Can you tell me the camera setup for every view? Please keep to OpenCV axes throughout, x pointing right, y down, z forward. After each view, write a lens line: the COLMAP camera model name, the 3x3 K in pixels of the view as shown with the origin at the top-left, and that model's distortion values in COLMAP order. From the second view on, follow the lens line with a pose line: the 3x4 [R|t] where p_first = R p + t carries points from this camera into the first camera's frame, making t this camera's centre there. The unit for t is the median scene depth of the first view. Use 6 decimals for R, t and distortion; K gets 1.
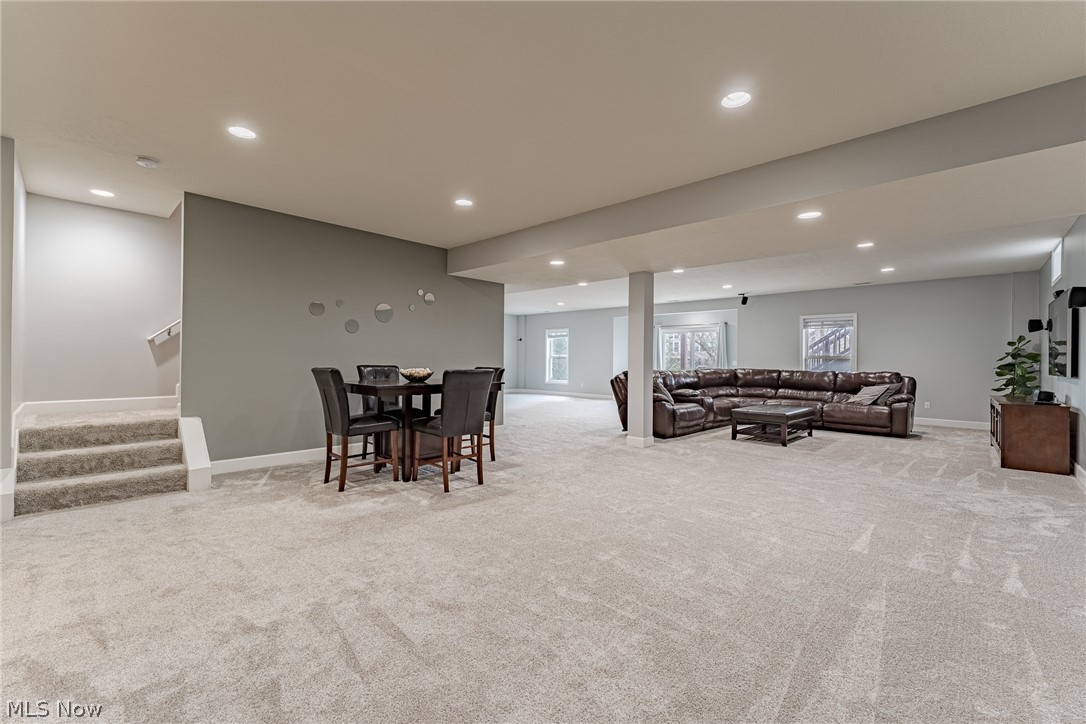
lens RADIAL K [[458.3, 0, 543.0], [0, 458.3, 362.0], [0, 0, 1]] dist [-0.018430, 0.000122]
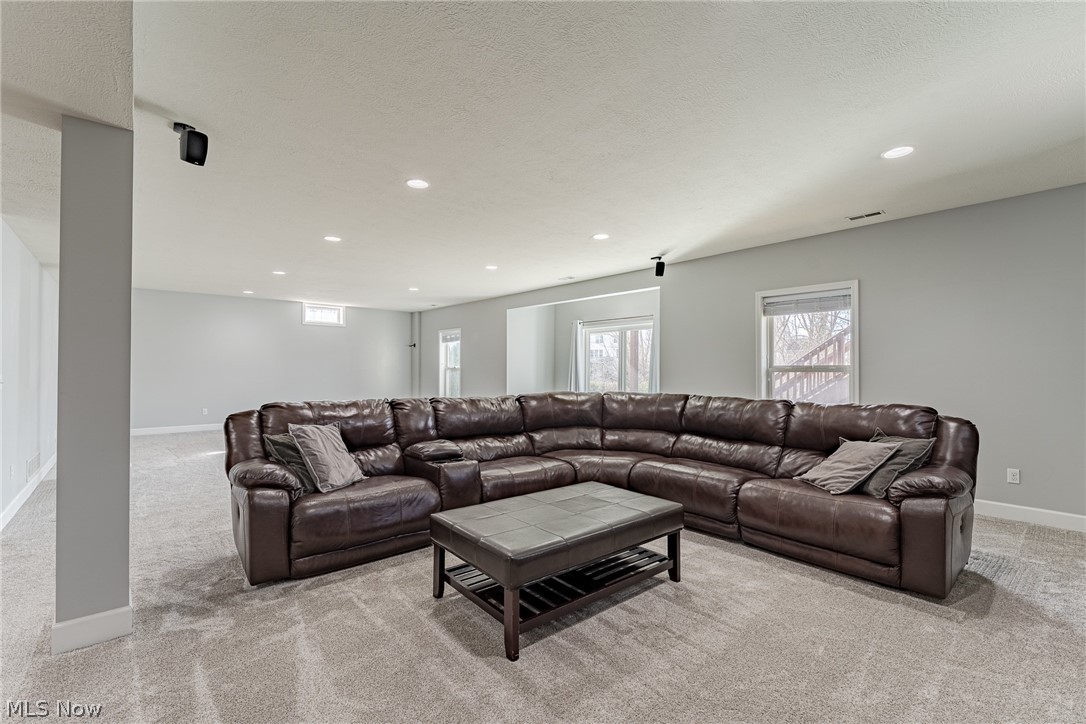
lens RADIAL K [[483.5, 0, 543.0], [0, 483.5, 362.0], [0, 0, 1]] dist [-0.001983, -0.000418]
pose [[0.996701, -0.003386, -0.081086, 0.442923], [0.001496, 0.999726, -0.023357, -0.007214], [0.081143, 0.023159, 0.996433, 0.507326]]
